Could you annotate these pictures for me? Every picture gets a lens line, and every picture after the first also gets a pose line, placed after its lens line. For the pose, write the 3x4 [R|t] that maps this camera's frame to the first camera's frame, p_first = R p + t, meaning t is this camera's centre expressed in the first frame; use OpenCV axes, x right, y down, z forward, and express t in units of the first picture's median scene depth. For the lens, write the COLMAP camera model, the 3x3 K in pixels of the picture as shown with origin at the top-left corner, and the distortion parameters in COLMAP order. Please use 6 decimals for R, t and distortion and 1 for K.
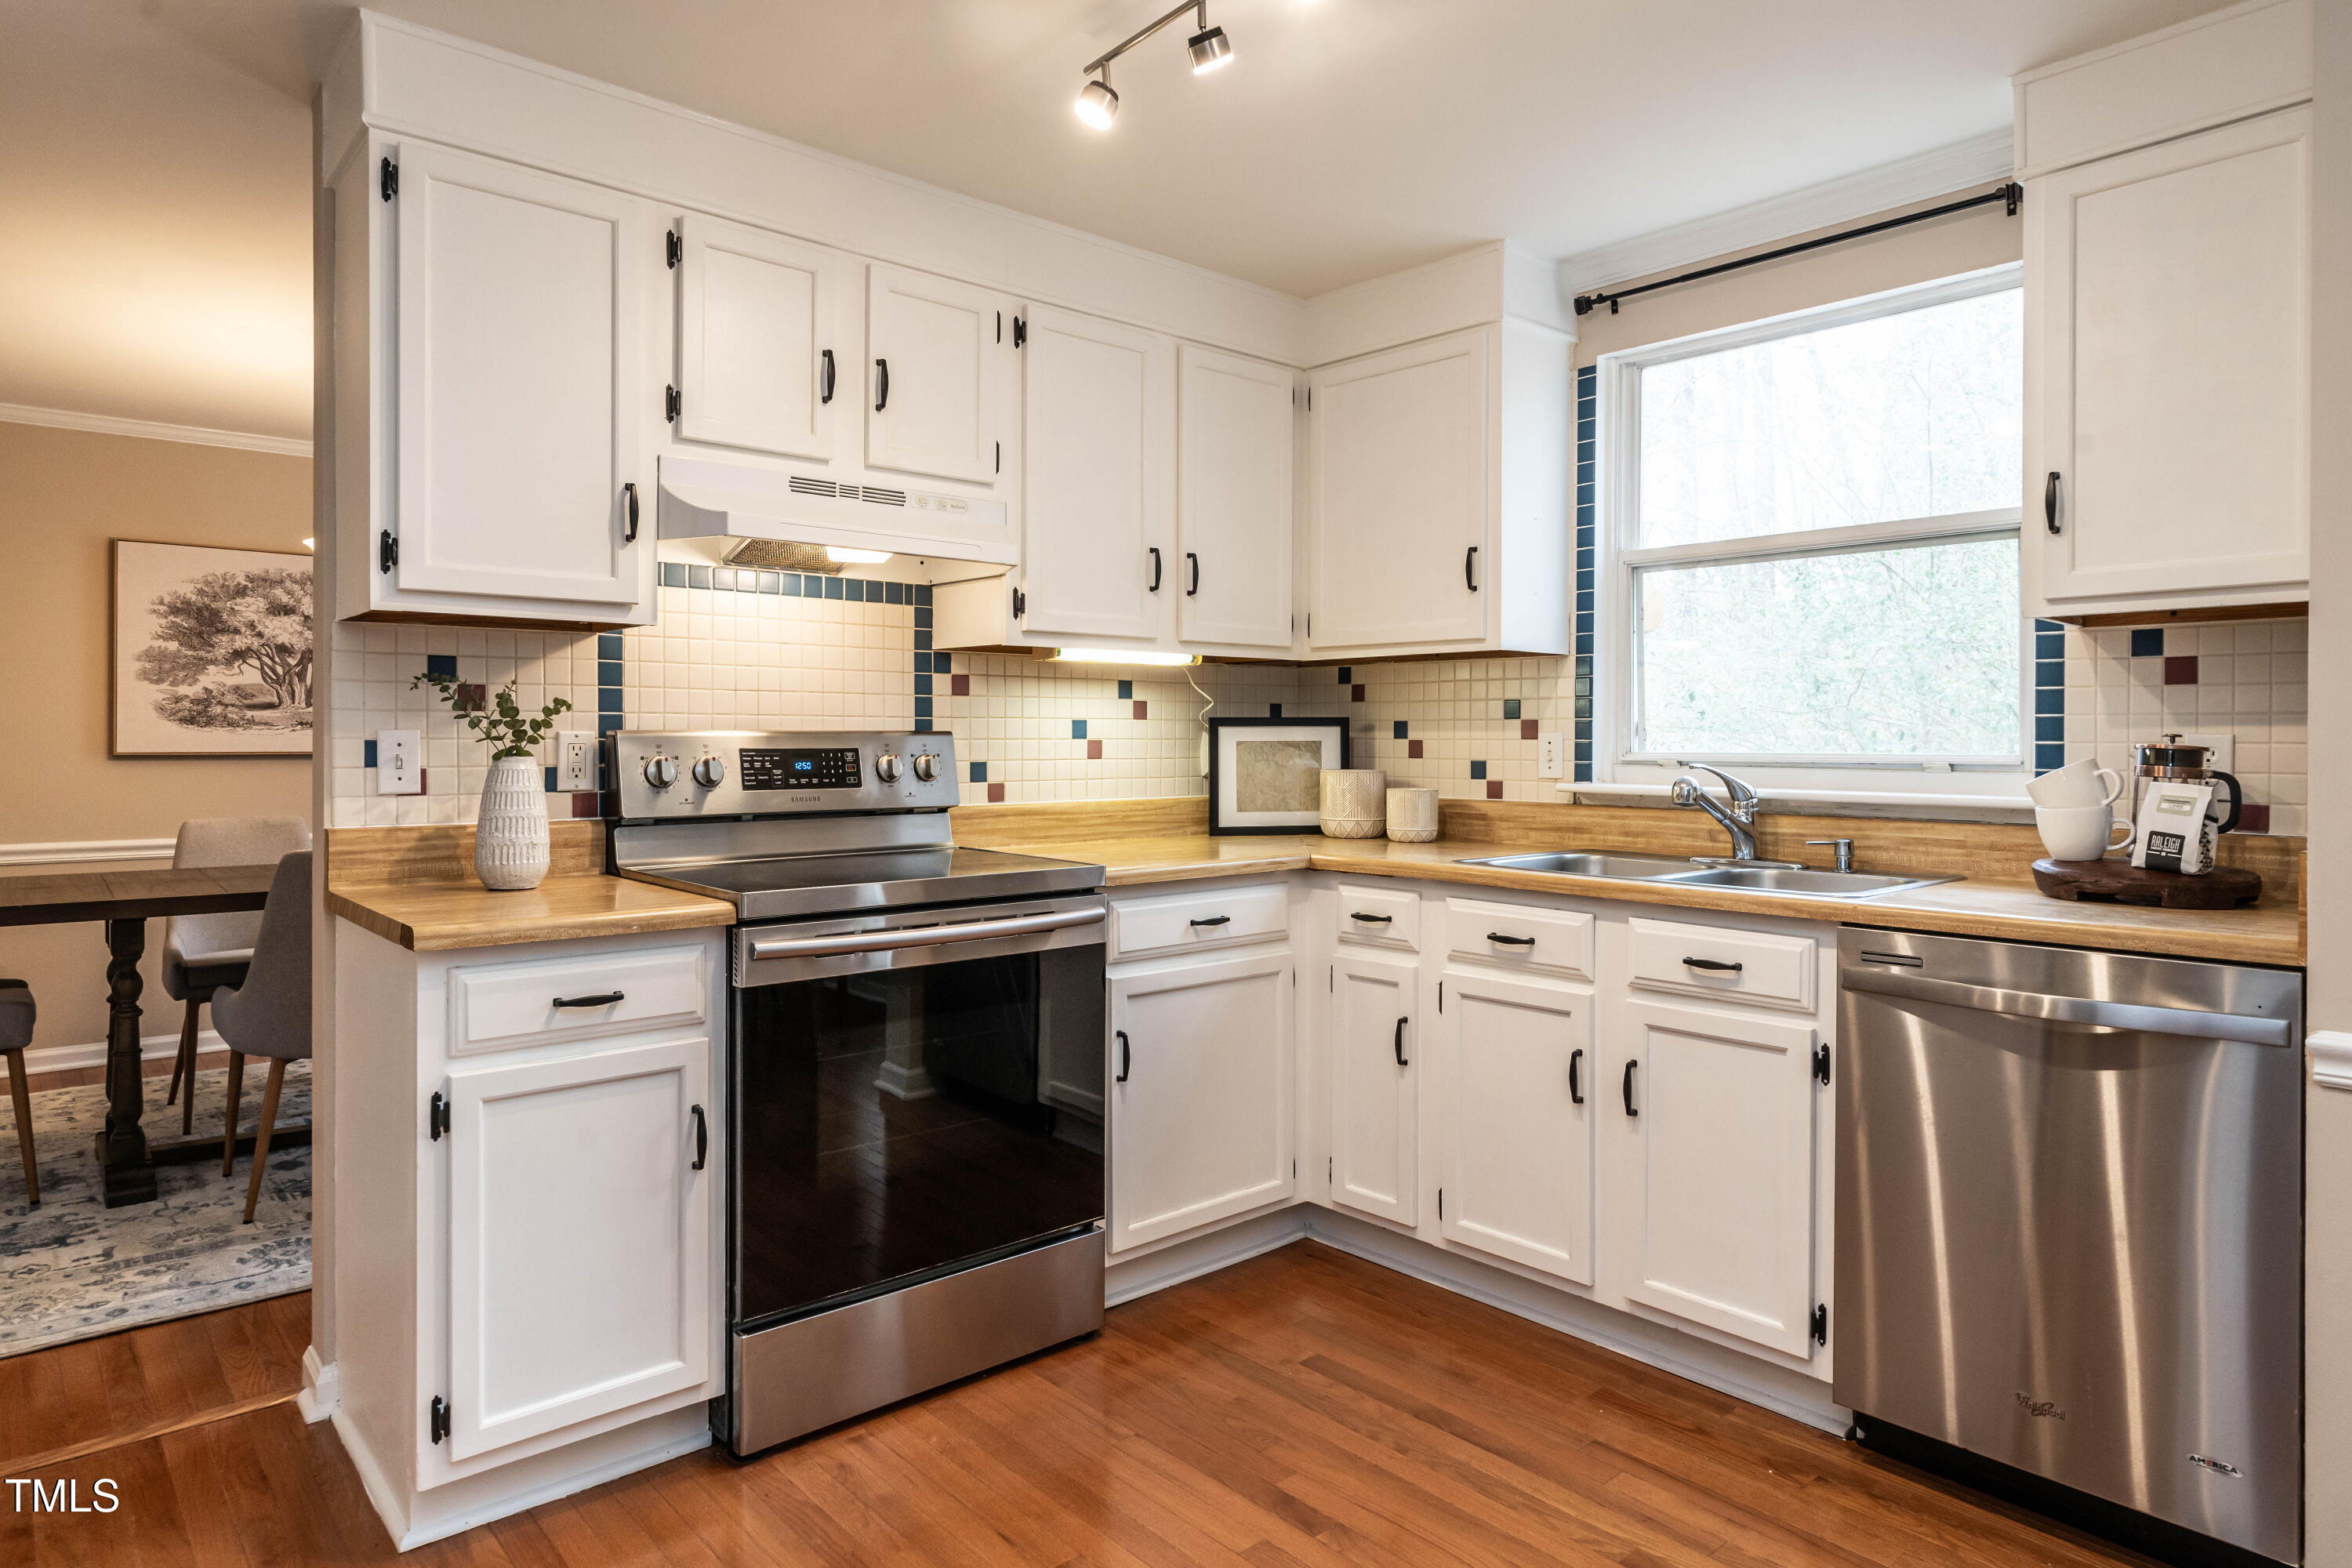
lens RADIAL K [[1407.0, 0, 1191.4], [0, 1407.0, 763.1], [0, 0, 1]] dist [-0.002249, 0.001877]
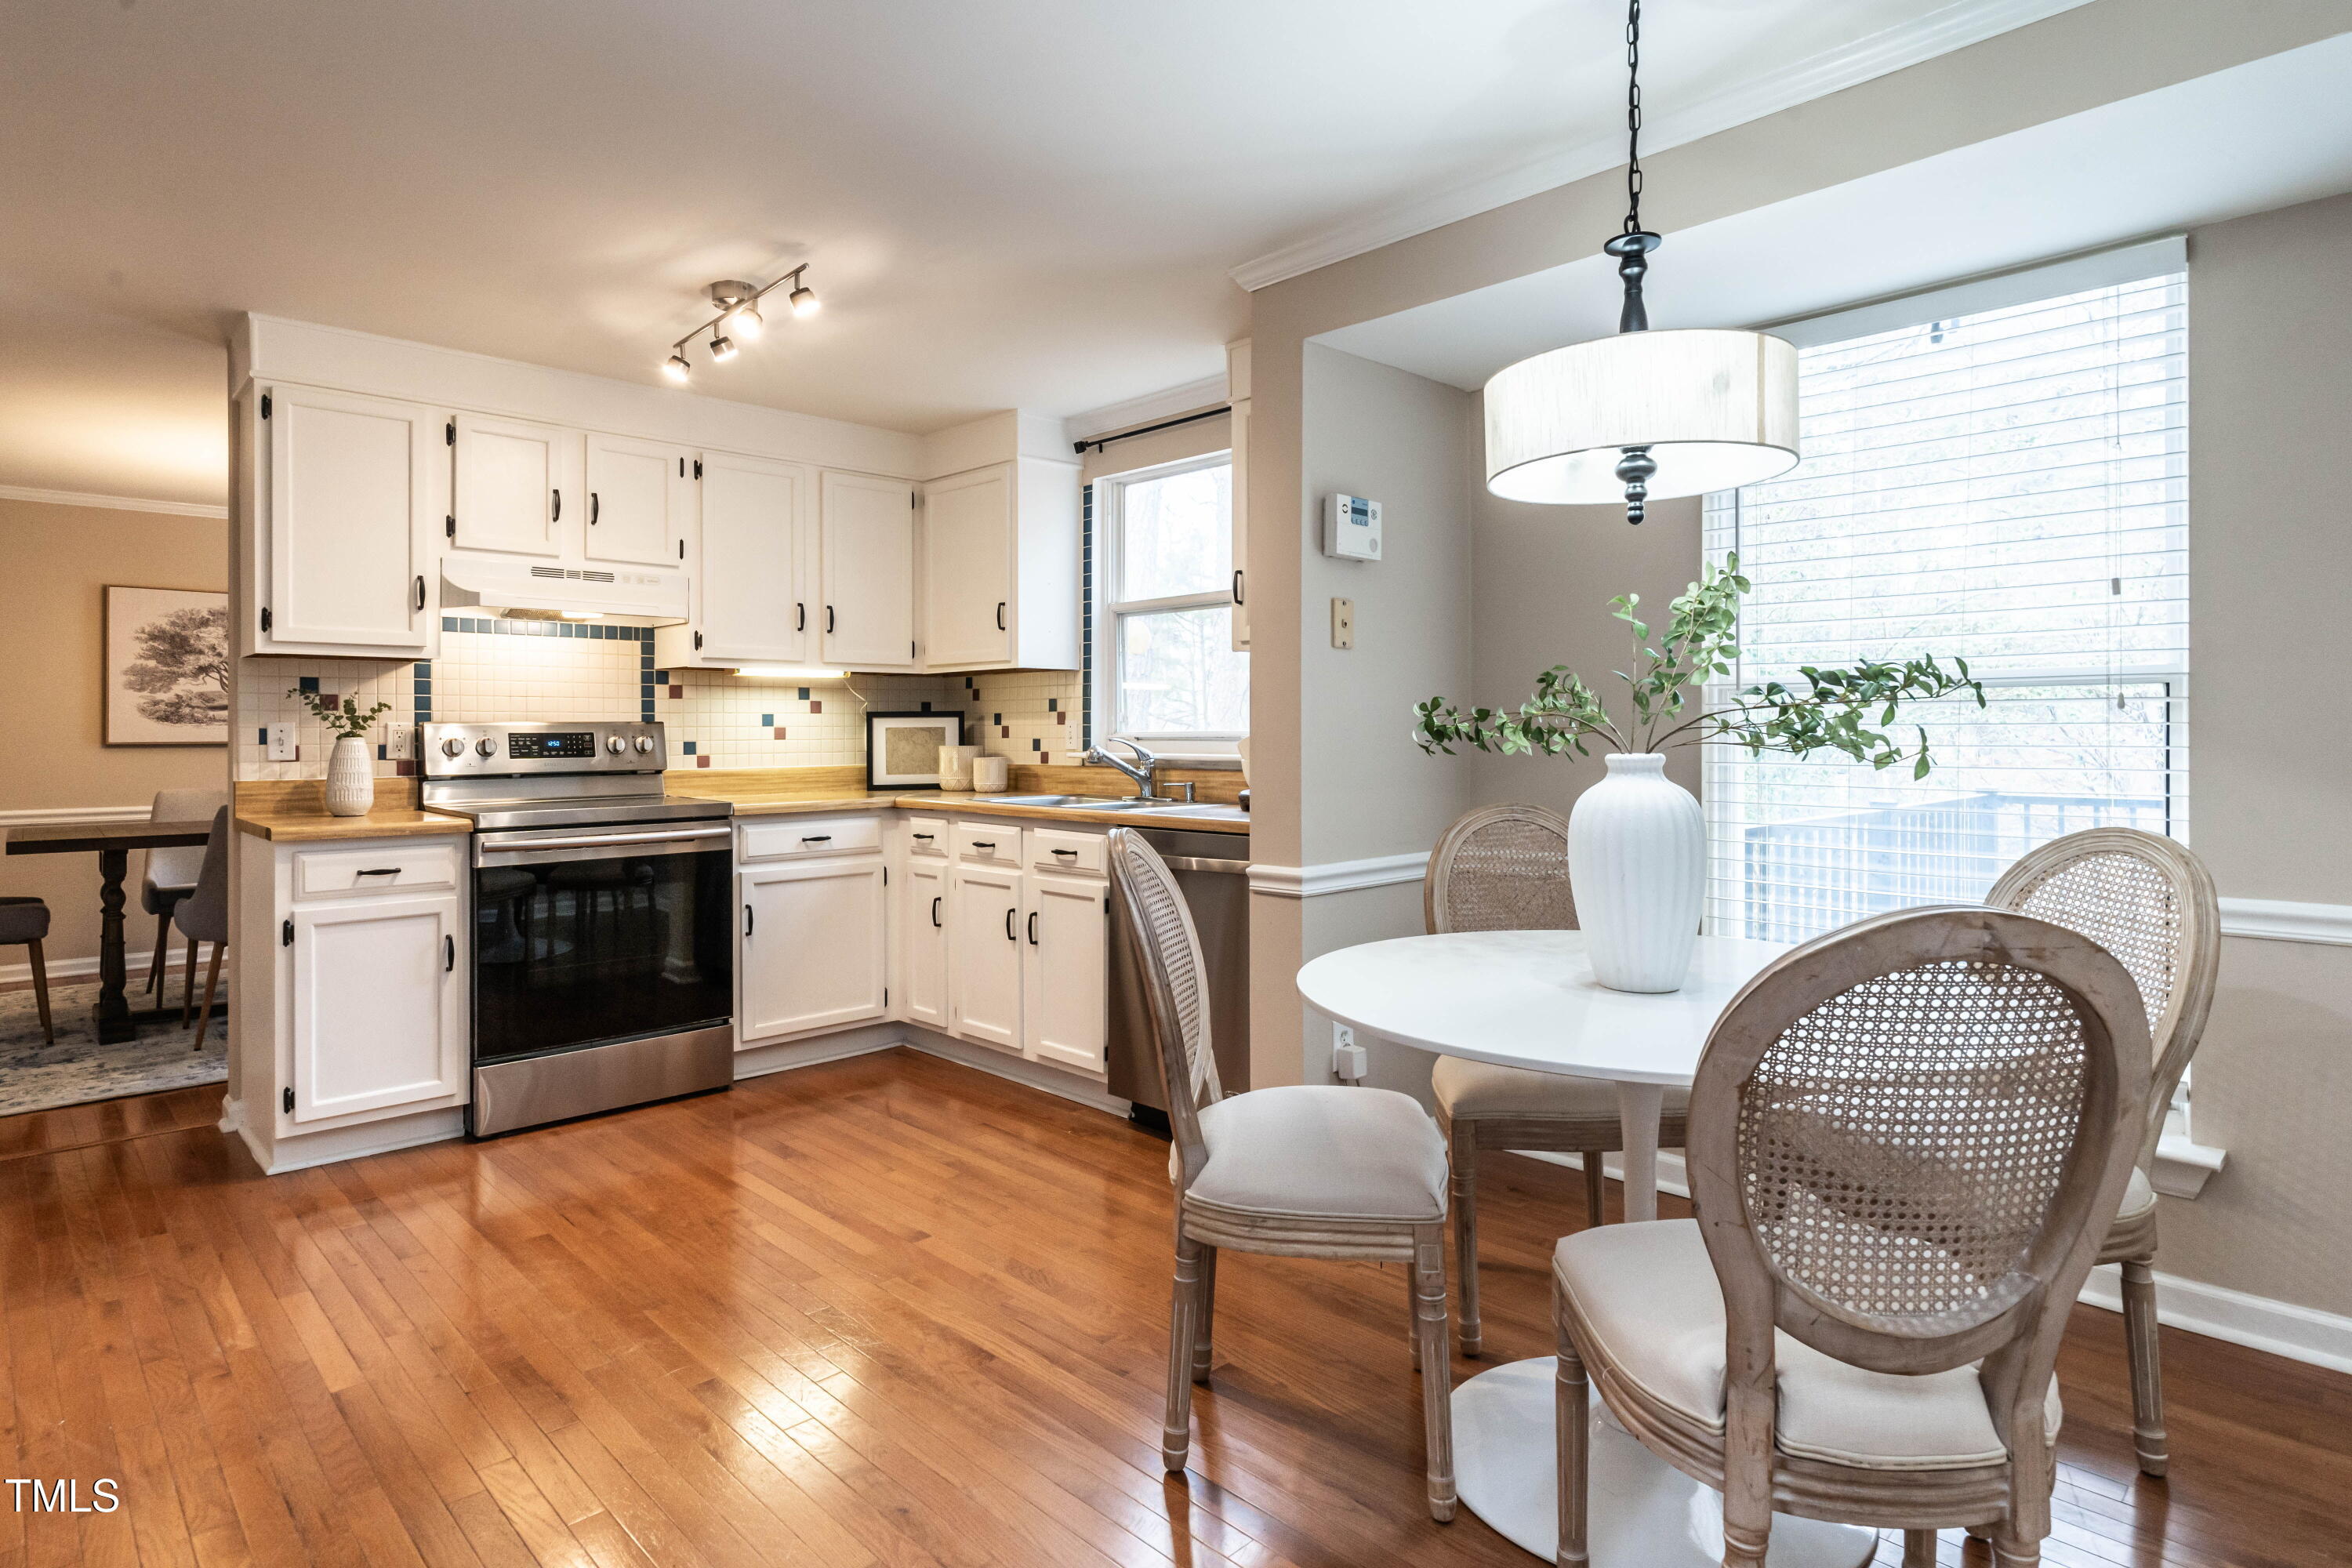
lens RADIAL K [[1235.0, 0, 1160.0], [0, 1235.0, 743.0], [0, 0, 1]] dist [-0.001587, 0.000027]
pose [[0.998673, -0.007570, 0.050942, 0.339170], [0.007931, 0.999945, -0.006889, 0.016234], [-0.050887, 0.007284, 0.998678, -0.432994]]
